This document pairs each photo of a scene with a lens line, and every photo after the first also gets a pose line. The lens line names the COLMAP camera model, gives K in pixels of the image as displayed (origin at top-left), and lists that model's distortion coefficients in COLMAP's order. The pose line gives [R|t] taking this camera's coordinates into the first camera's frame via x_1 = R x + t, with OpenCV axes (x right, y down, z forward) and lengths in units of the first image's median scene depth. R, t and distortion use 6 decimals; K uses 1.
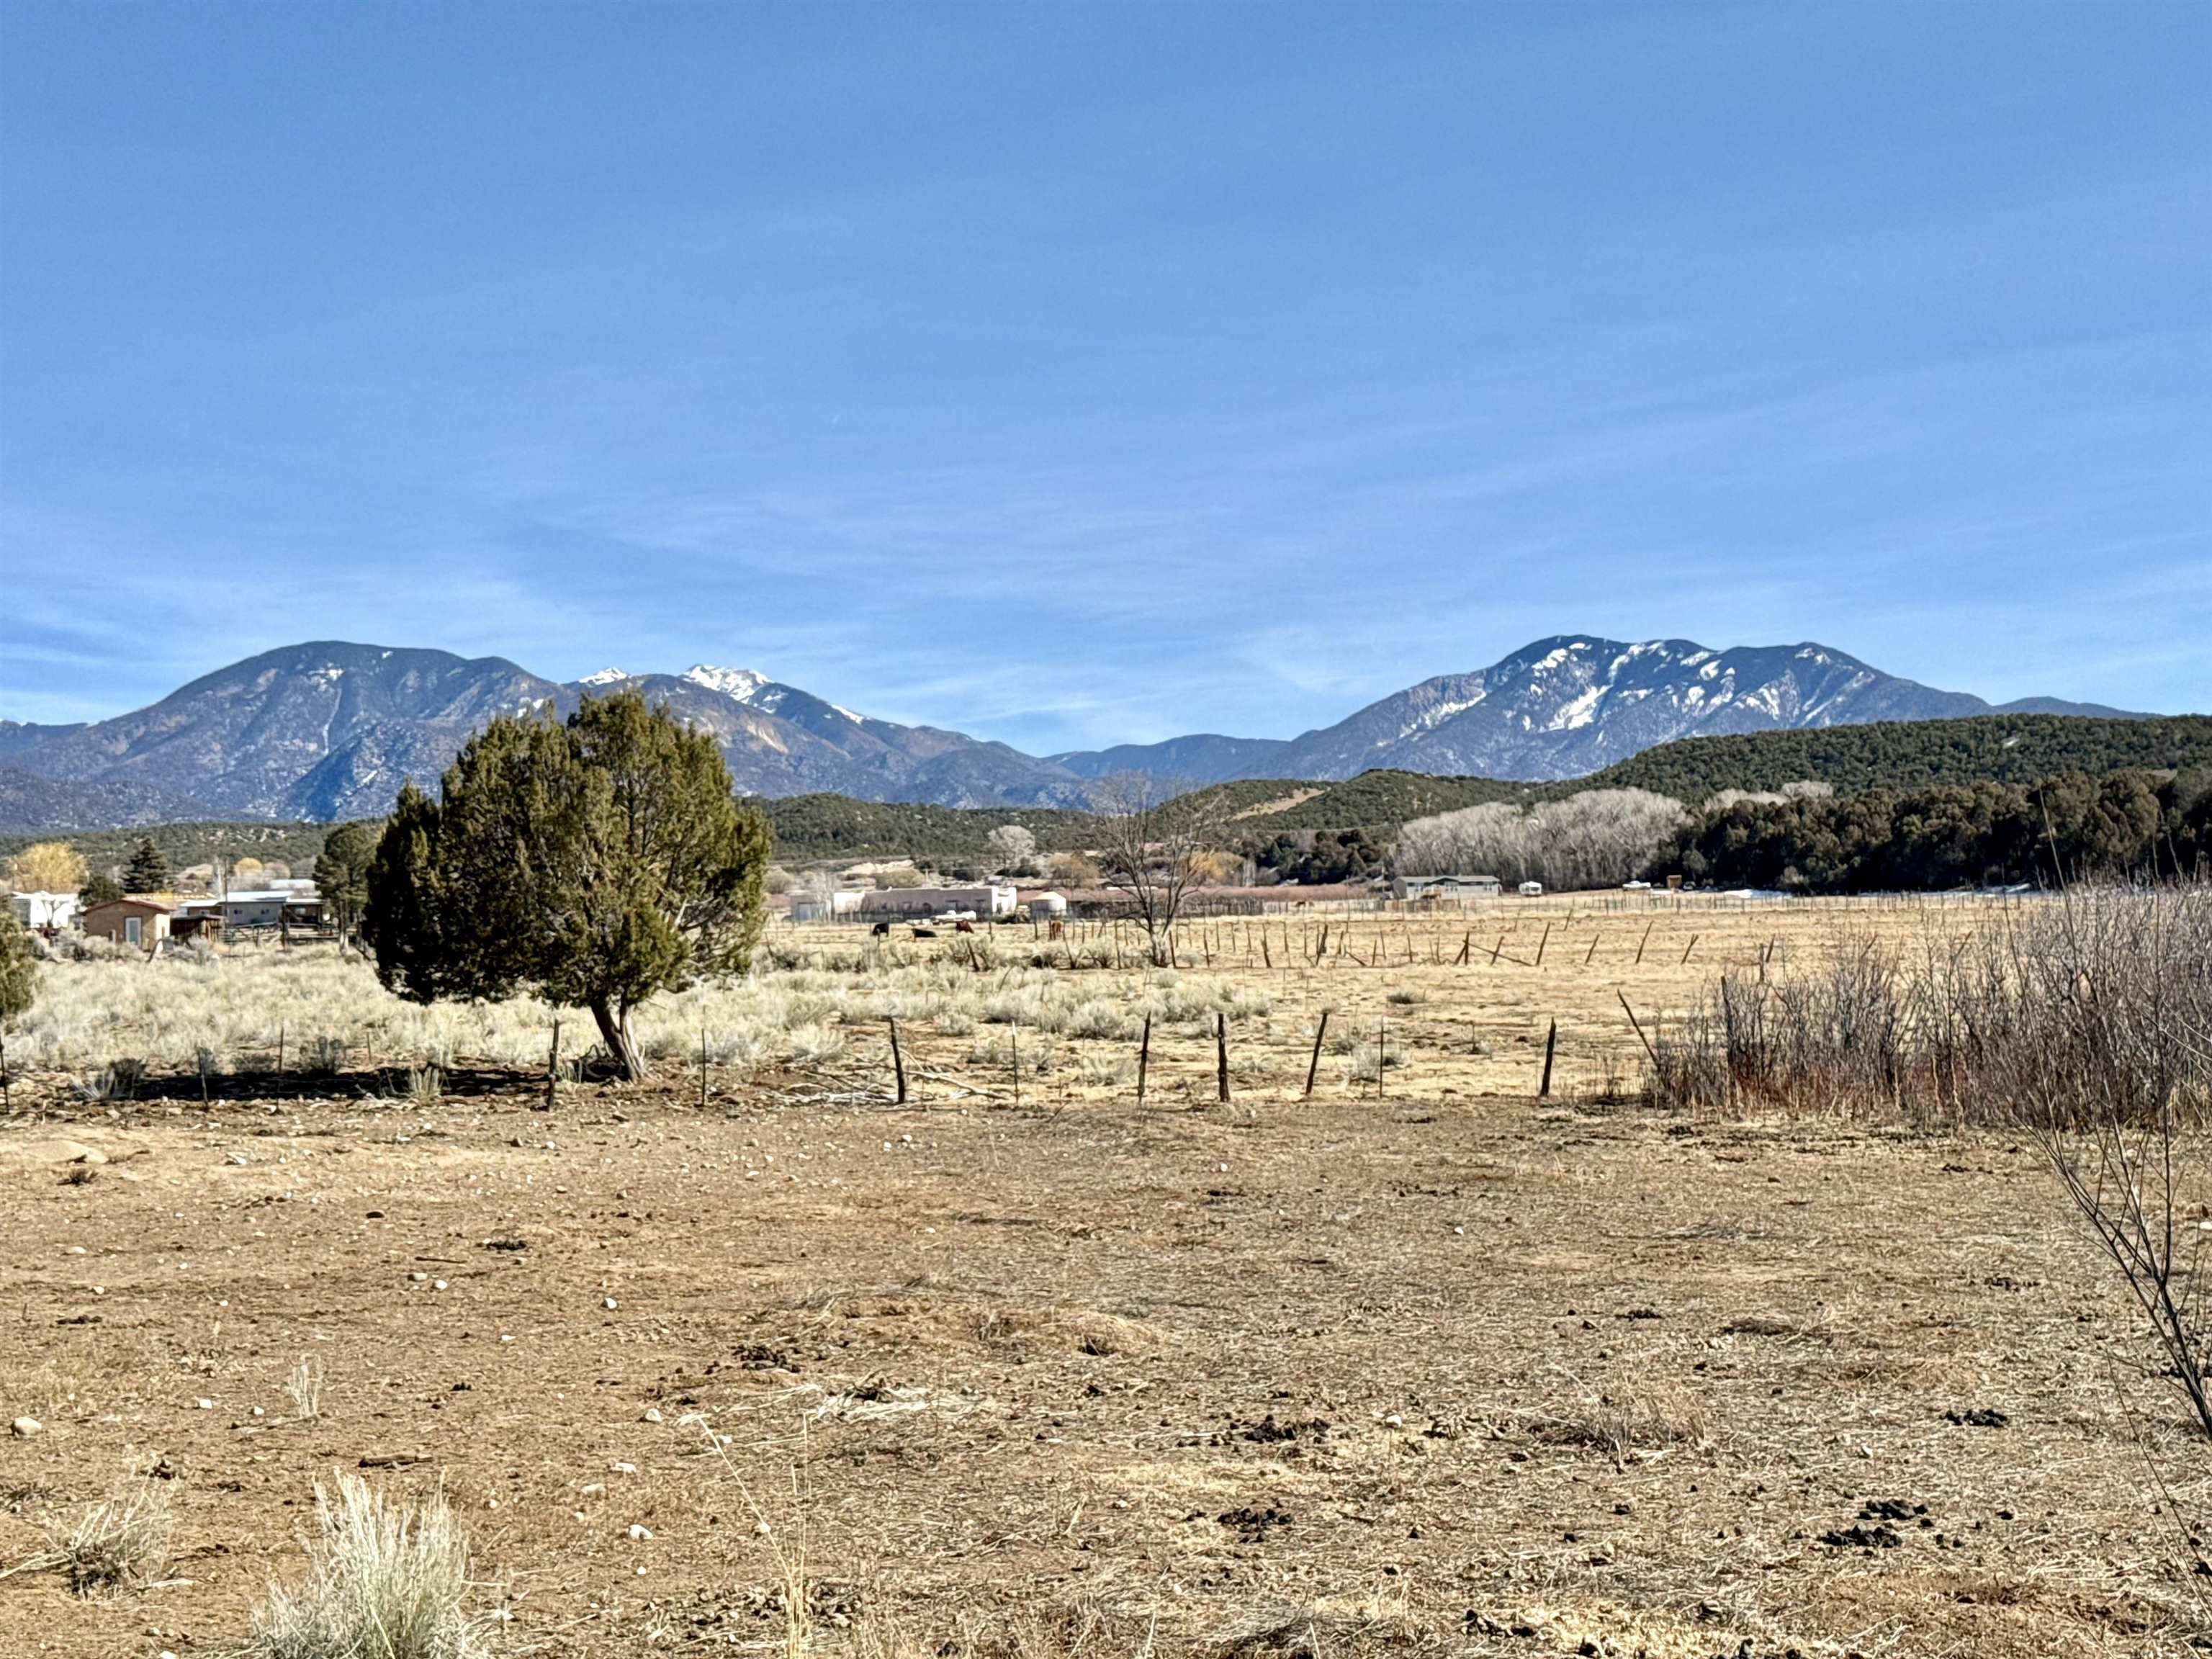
lens RADIAL K [[3099.5, 0, 1110.9], [0, 3099.5, 827.4], [0, 0, 1]] dist [0.098495, 0.000000]
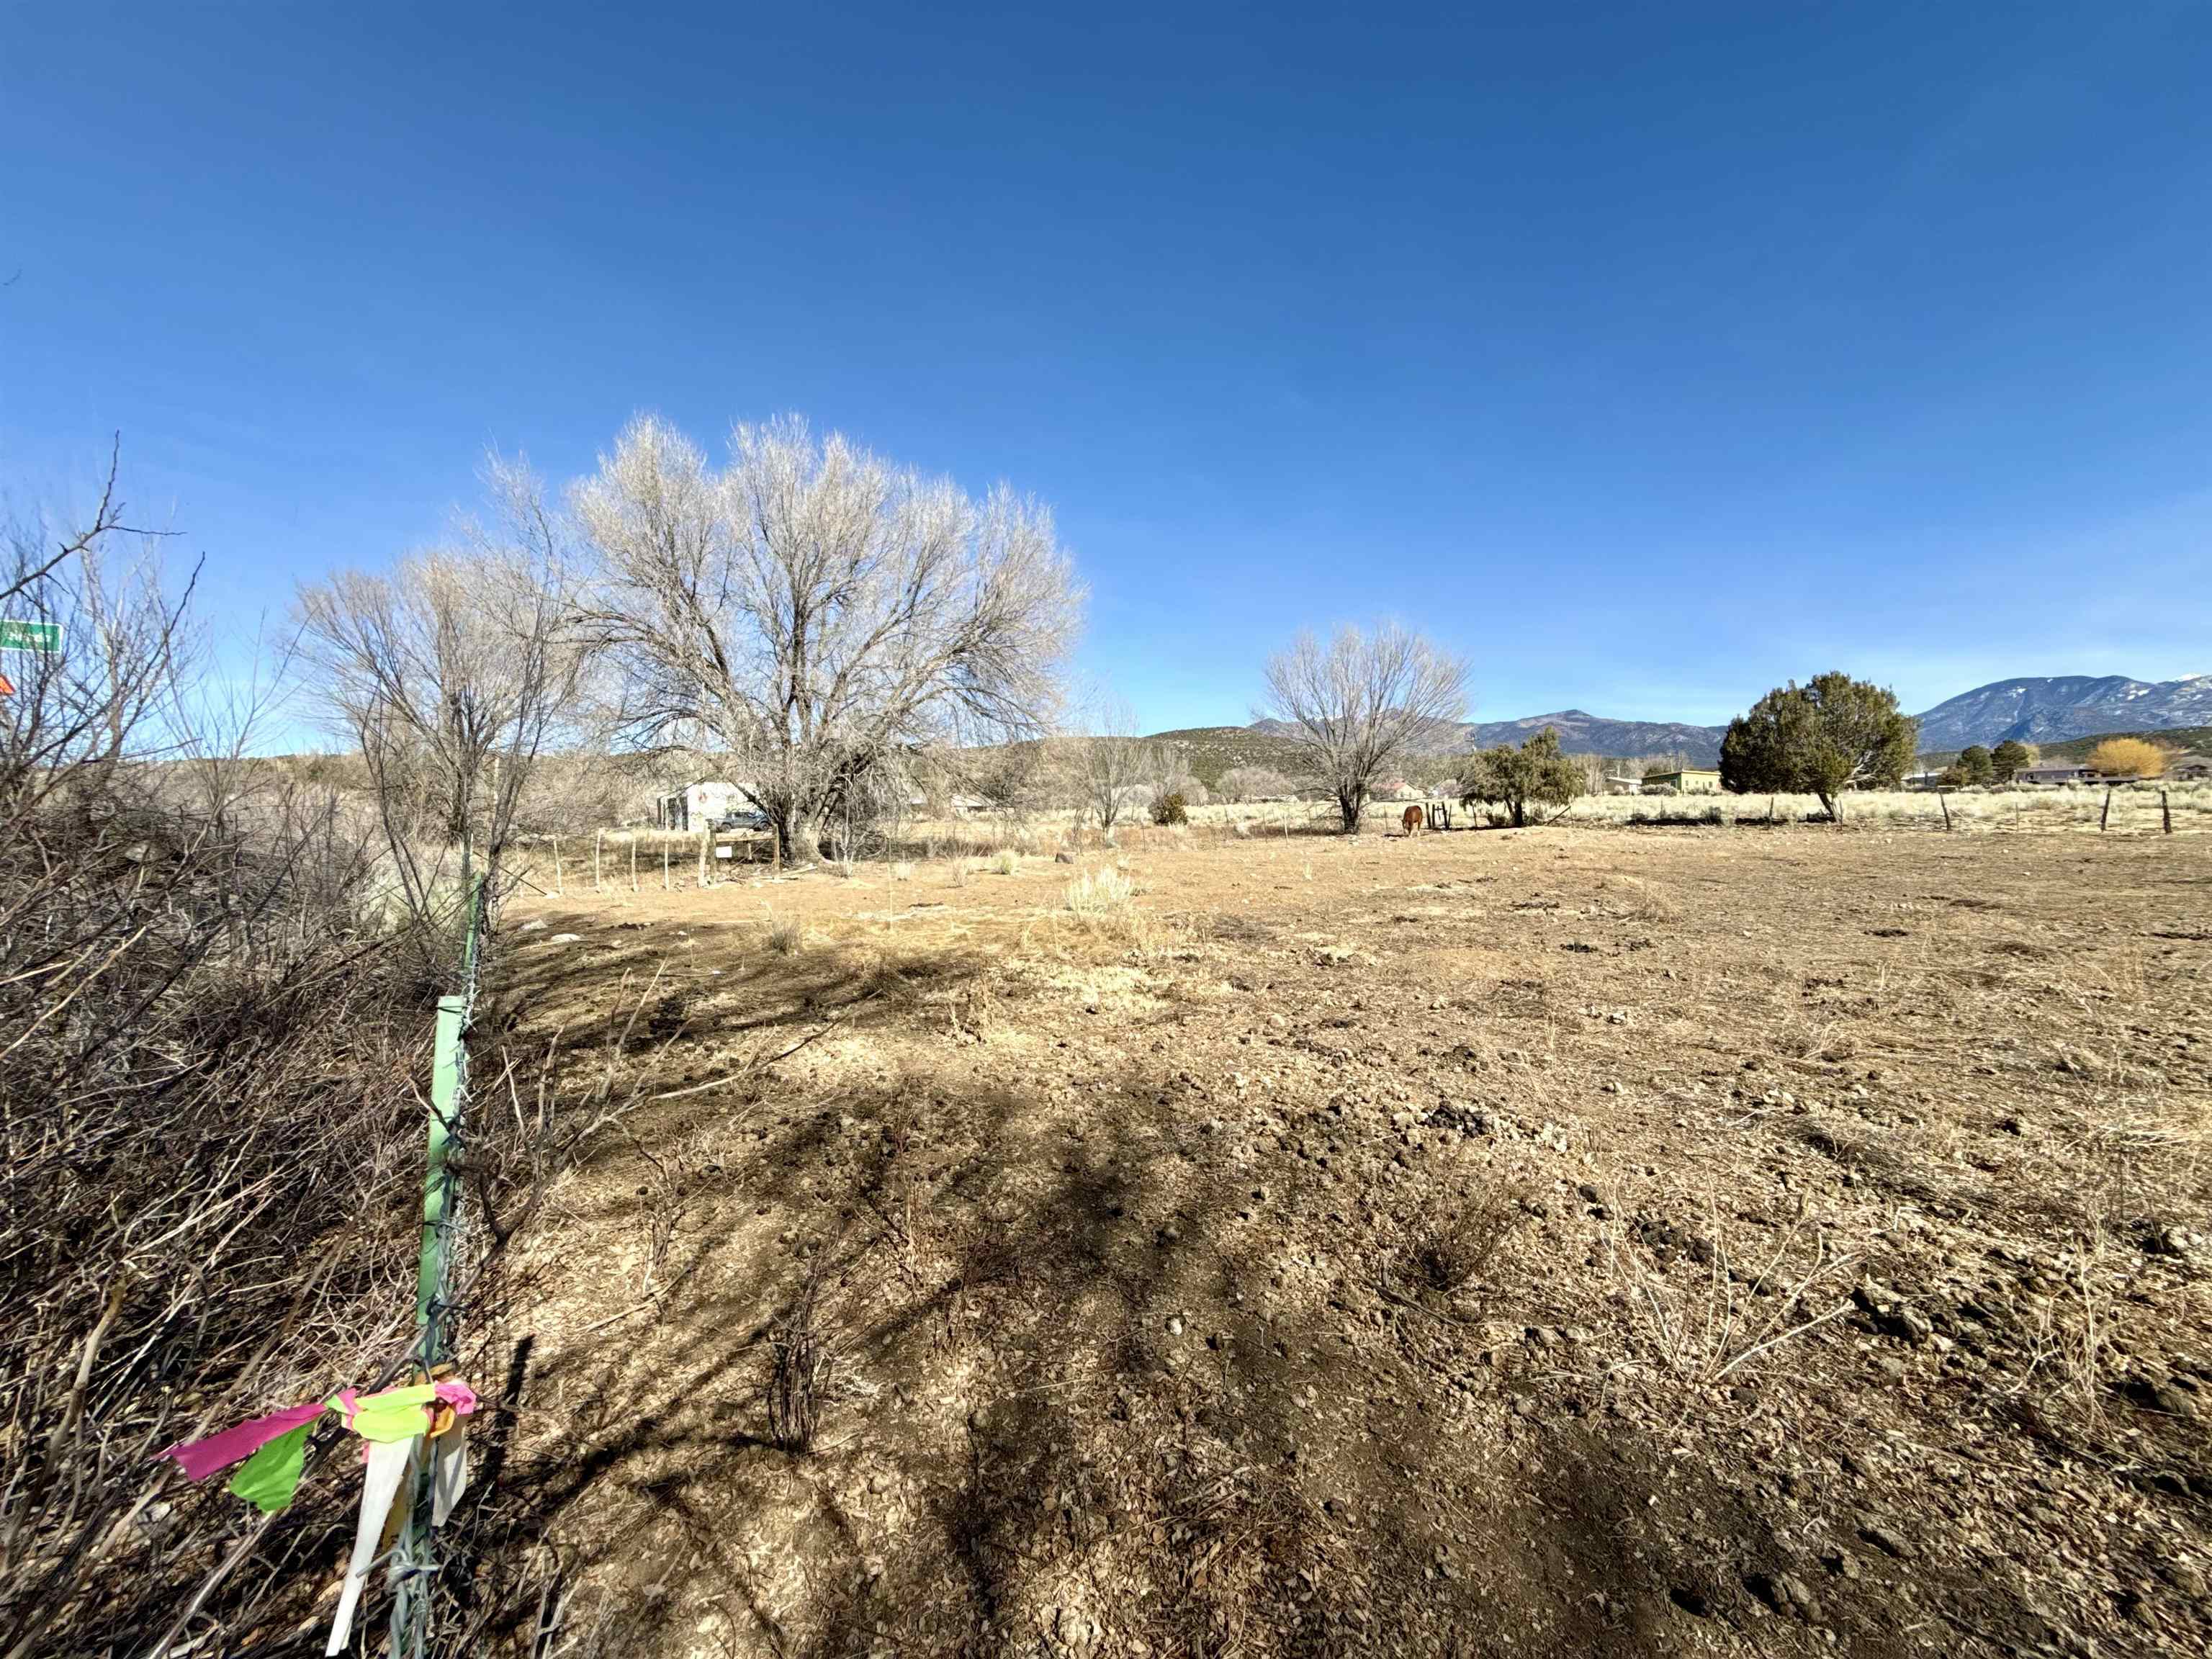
lens RADIAL K [[857.0, 0, 1109.8], [0, 857.0, 823.2], [0, 0, 1]] dist [-0.000891, -0.000897]
pose [[0.485020, 0.013876, -0.874393, 0.172305], [0.041990, 0.998351, 0.039135, 0.026473], [0.873494, -0.055697, 0.483638, 0.115002]]
